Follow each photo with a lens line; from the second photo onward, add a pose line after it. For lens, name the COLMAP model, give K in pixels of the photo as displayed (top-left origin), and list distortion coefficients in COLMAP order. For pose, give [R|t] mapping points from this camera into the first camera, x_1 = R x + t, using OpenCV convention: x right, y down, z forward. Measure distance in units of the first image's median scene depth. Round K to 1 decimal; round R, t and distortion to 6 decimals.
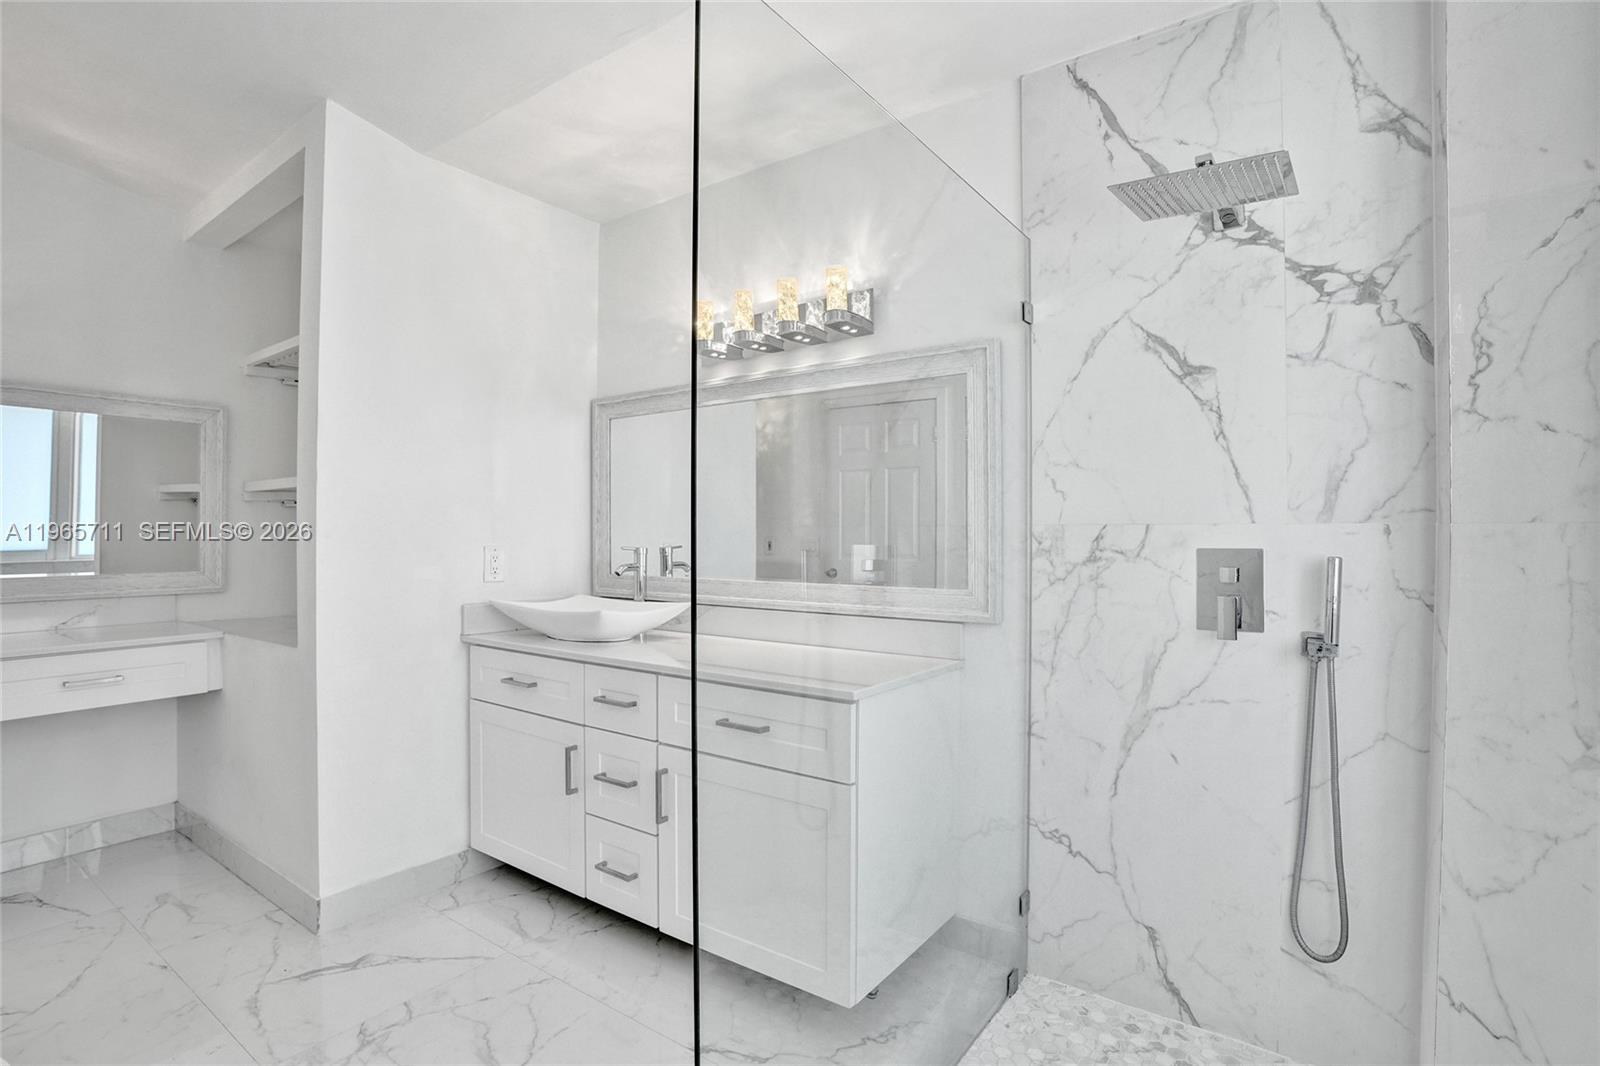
lens RADIAL K [[781.5, 0, 798.8], [0, 781.5, 528.7], [0, 0, 1]] dist [-0.063084, 0.027801]
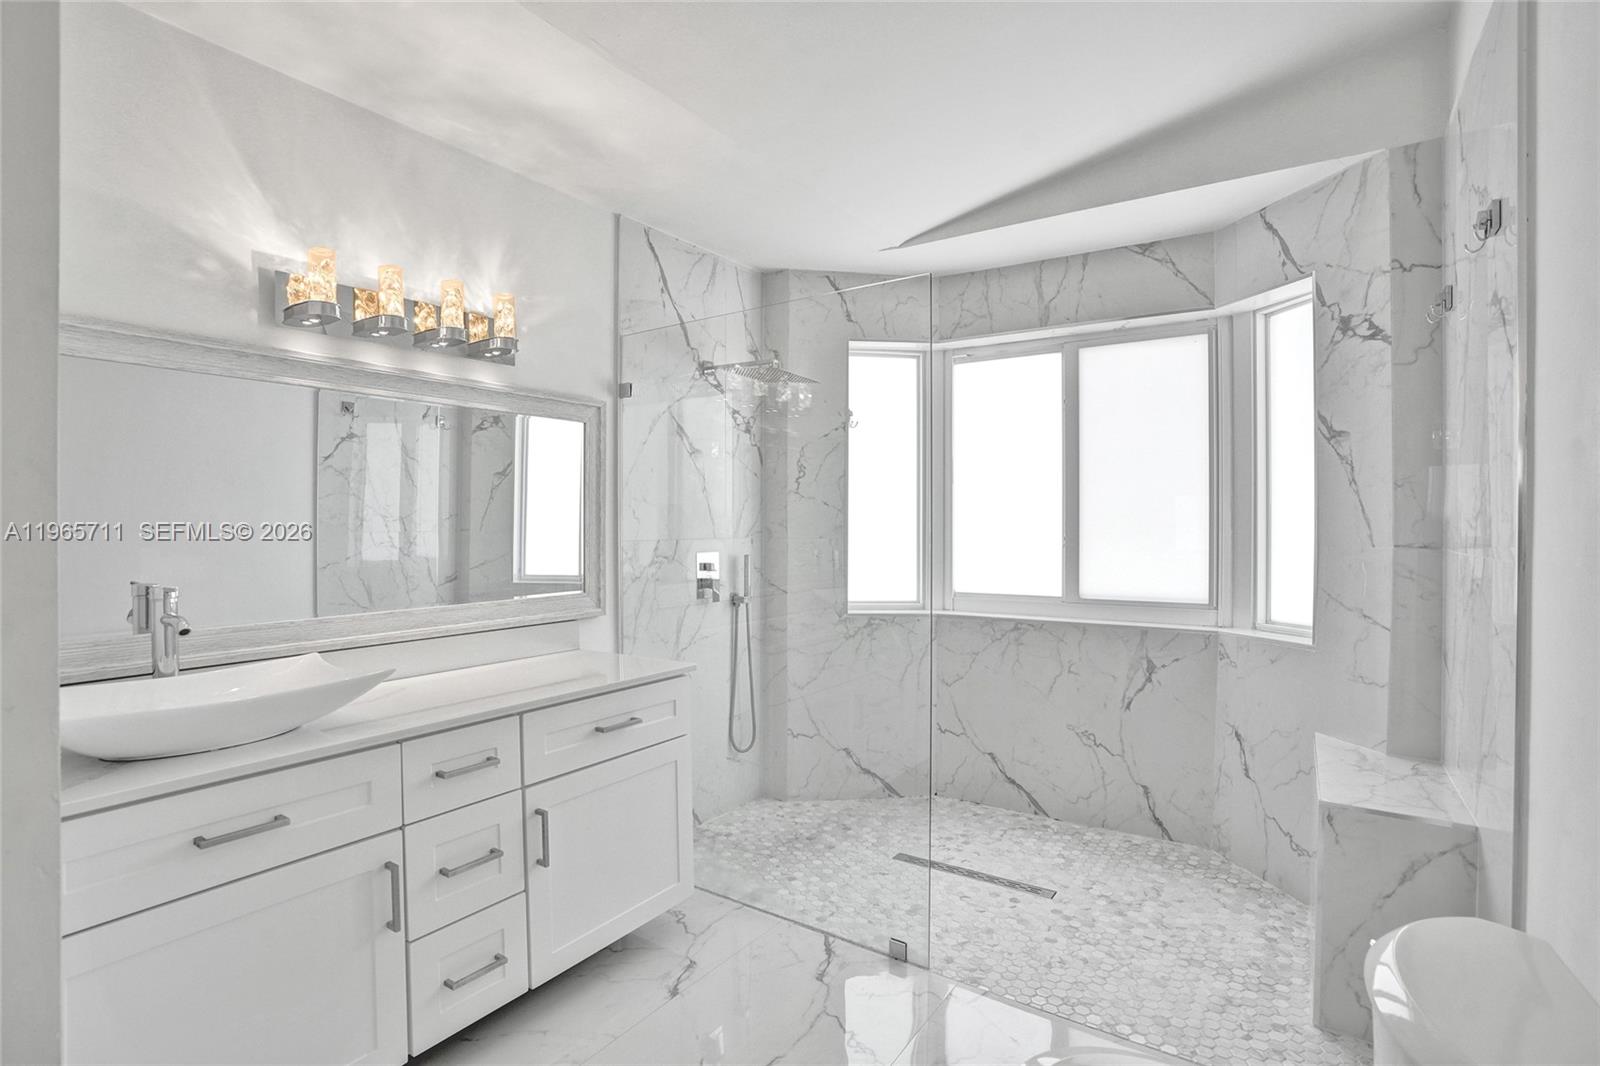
lens RADIAL K [[781.5, 0, 798.8], [0, 781.5, 528.7], [0, 0, 1]] dist [-0.063084, 0.027801]
pose [[-0.024537, -0.008567, 0.999662, -1.153870], [-0.005678, 0.999948, 0.008430, -0.042098], [-0.999683, -0.005470, -0.024584, 0.738298]]
